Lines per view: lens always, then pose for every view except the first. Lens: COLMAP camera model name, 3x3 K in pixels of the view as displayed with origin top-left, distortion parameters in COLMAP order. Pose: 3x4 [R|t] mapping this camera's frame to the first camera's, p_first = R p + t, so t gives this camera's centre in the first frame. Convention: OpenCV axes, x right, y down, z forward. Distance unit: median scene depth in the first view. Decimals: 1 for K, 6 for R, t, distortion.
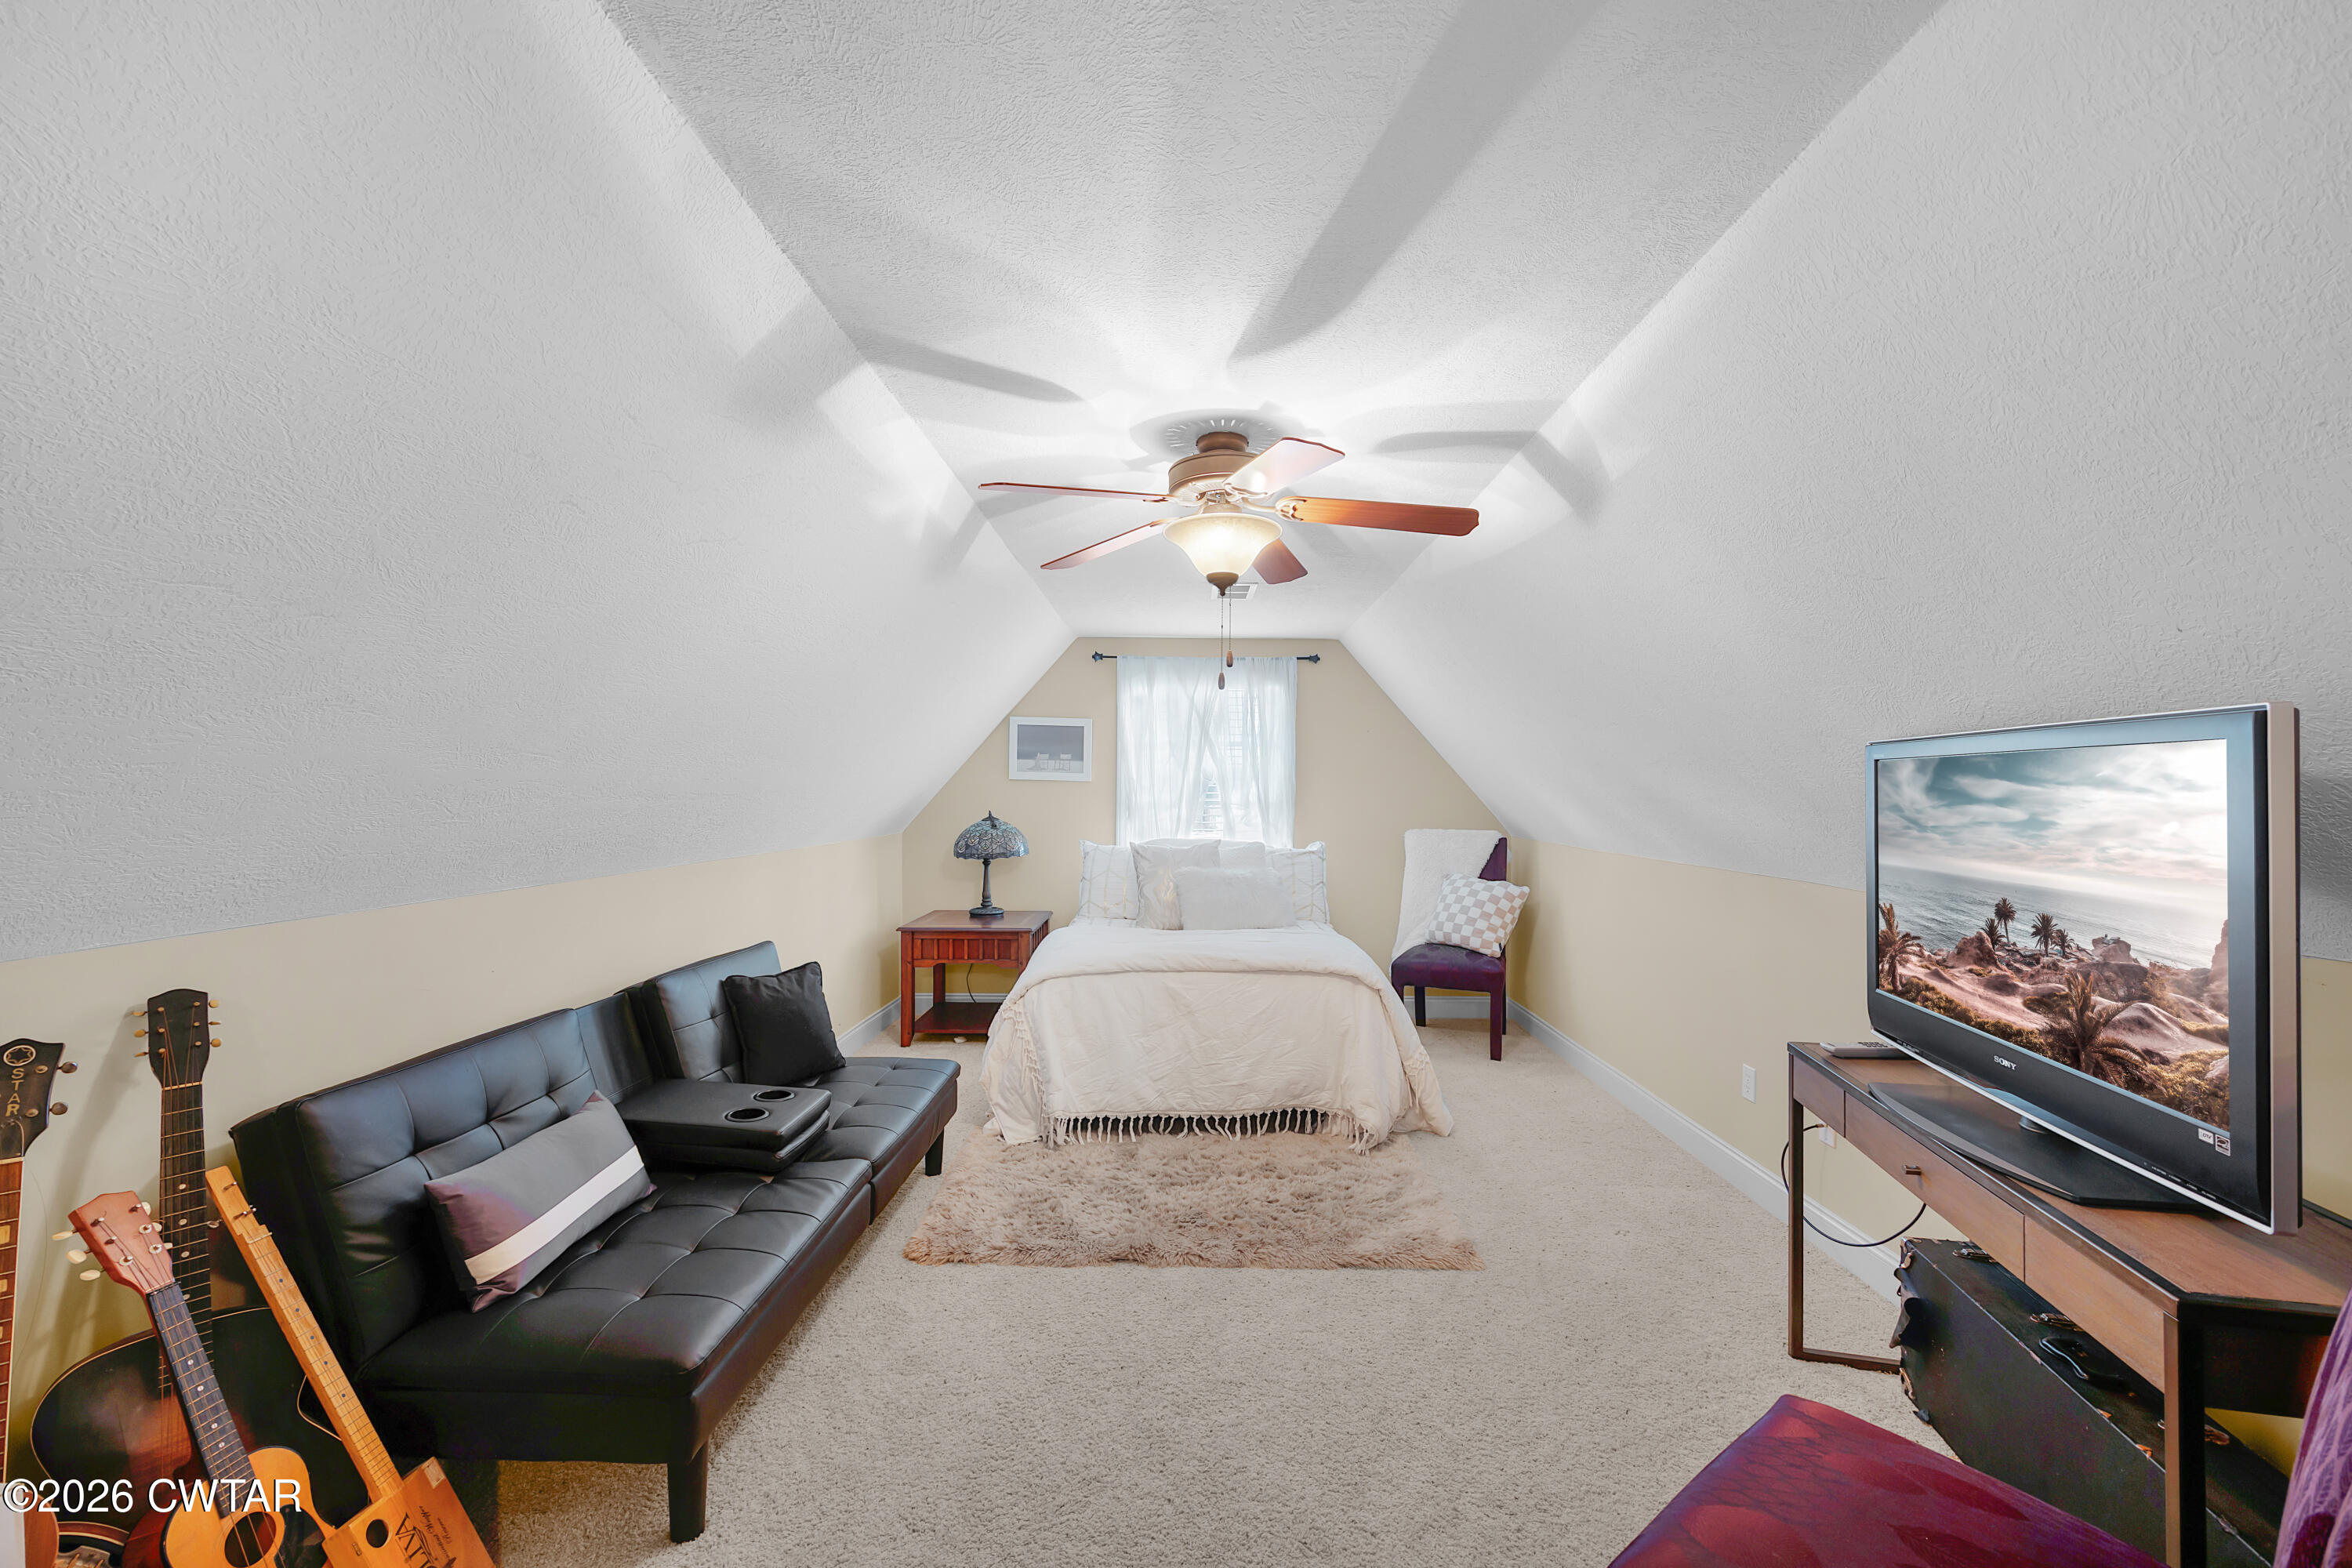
lens RADIAL K [[966.3, 0, 1176.0], [0, 966.3, 784.0], [0, 0, 1]] dist [0.001870, -0.000044]
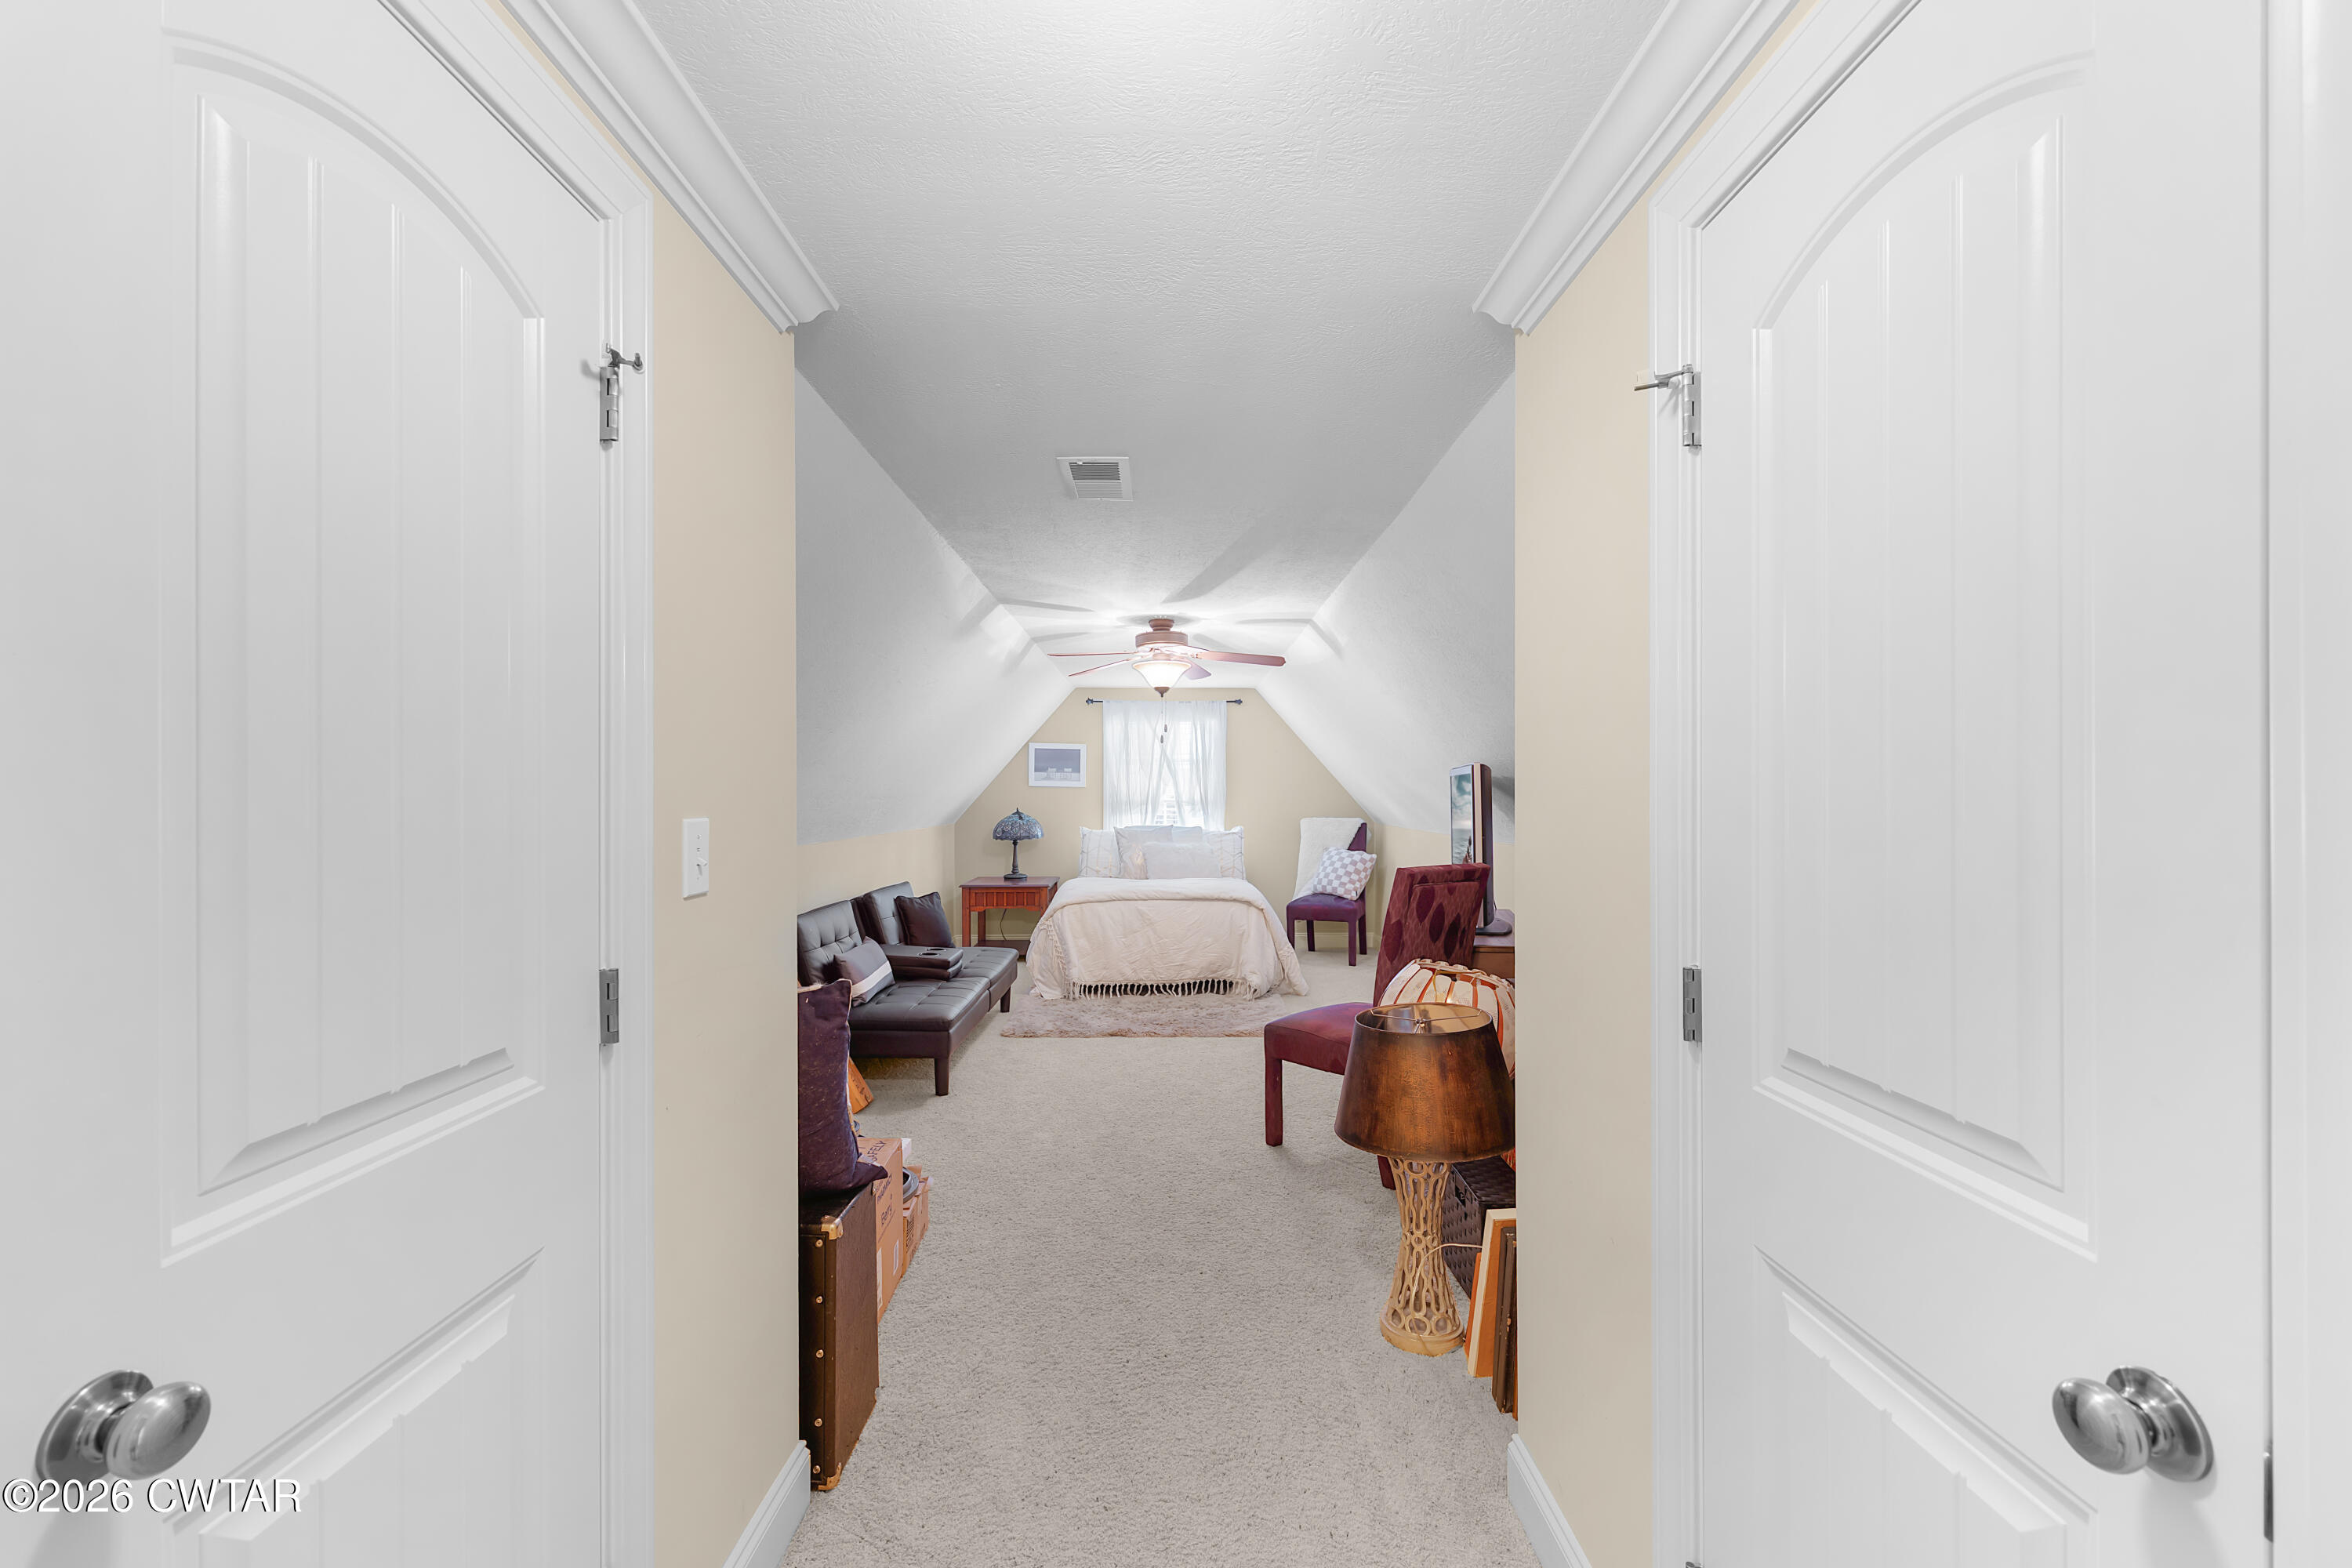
lens RADIAL K [[966.3, 0, 1176.0], [0, 966.3, 784.0], [0, 0, 1]] dist [0.001870, -0.000044]
pose [[0.999621, -0.007937, 0.026345, 0.012570], [0.008007, 0.999965, -0.002581, -0.003166], [-0.026324, 0.002791, 0.999650, -0.581495]]
